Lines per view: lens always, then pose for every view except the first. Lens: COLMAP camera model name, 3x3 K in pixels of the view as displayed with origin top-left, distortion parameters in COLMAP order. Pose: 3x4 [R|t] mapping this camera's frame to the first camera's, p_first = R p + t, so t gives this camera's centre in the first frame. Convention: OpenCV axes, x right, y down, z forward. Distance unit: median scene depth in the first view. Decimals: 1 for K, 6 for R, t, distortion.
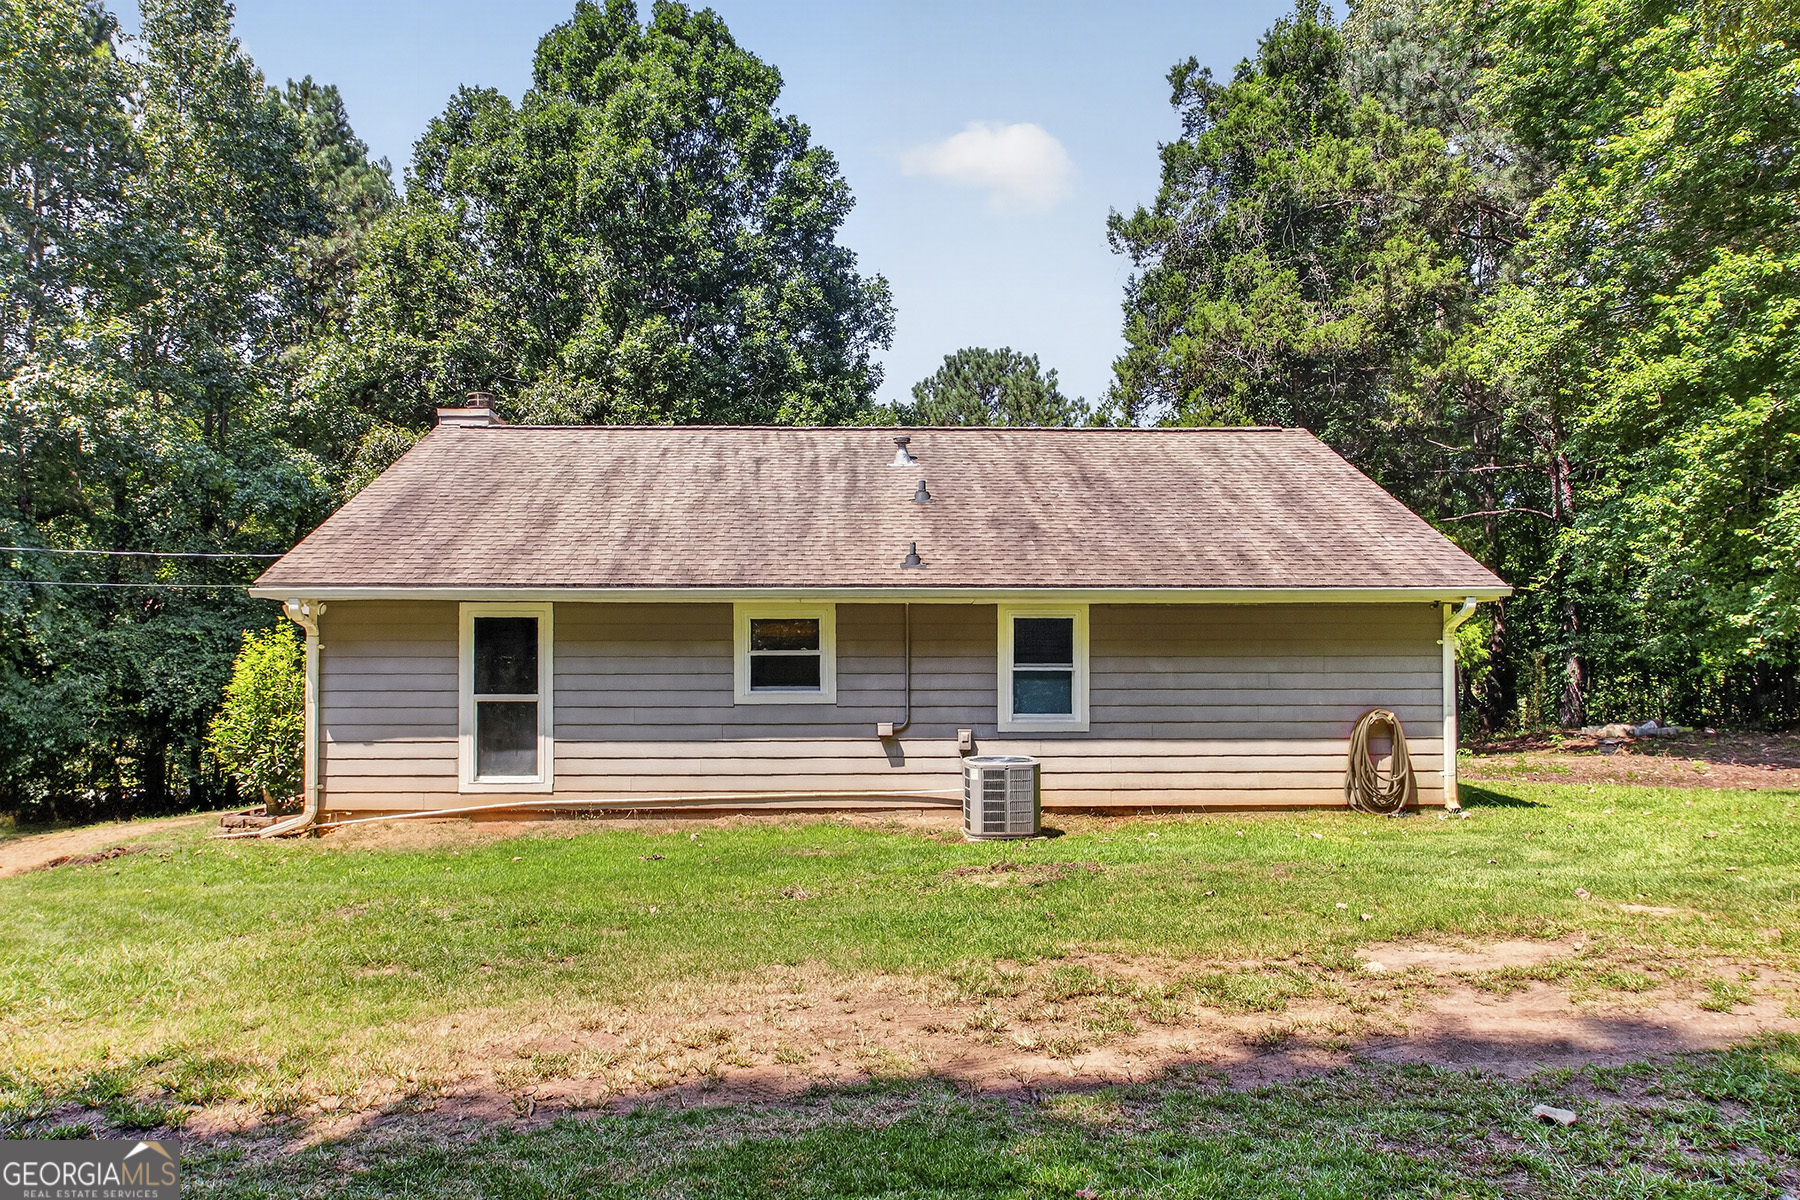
lens RADIAL K [[1198.0, 0, 902.4], [0, 1198.0, 602.4], [0, 0, 1]] dist [-0.021334, 0.003728]
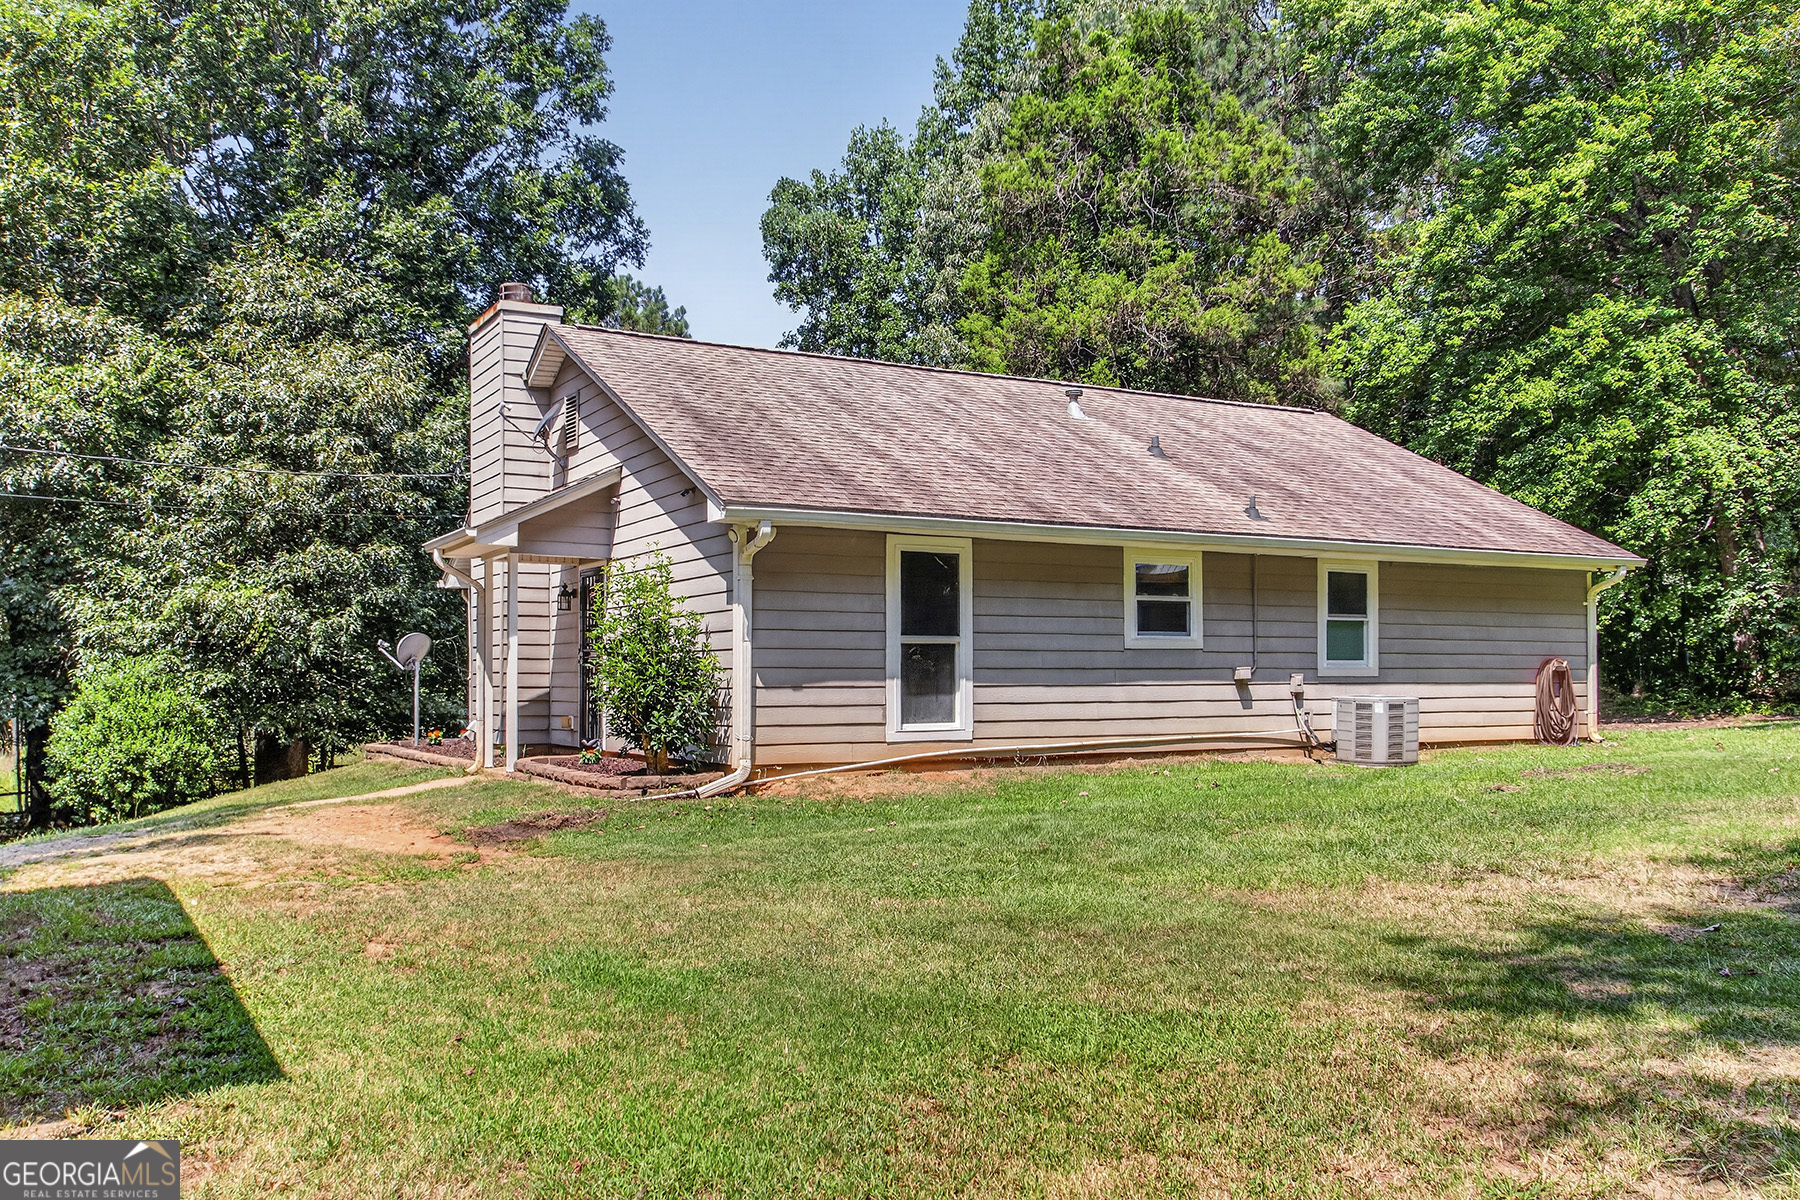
lens RADIAL K [[1468.5, 0, 899.1], [0, 1468.5, 608.5], [0, 0, 1]] dist [-0.009010, -0.000313]
pose [[0.885269, 0.022045, 0.464557, -0.878641], [-0.025876, 0.999663, 0.001871, 0.054313], [-0.464359, -0.013677, 0.885541, 0.000971]]
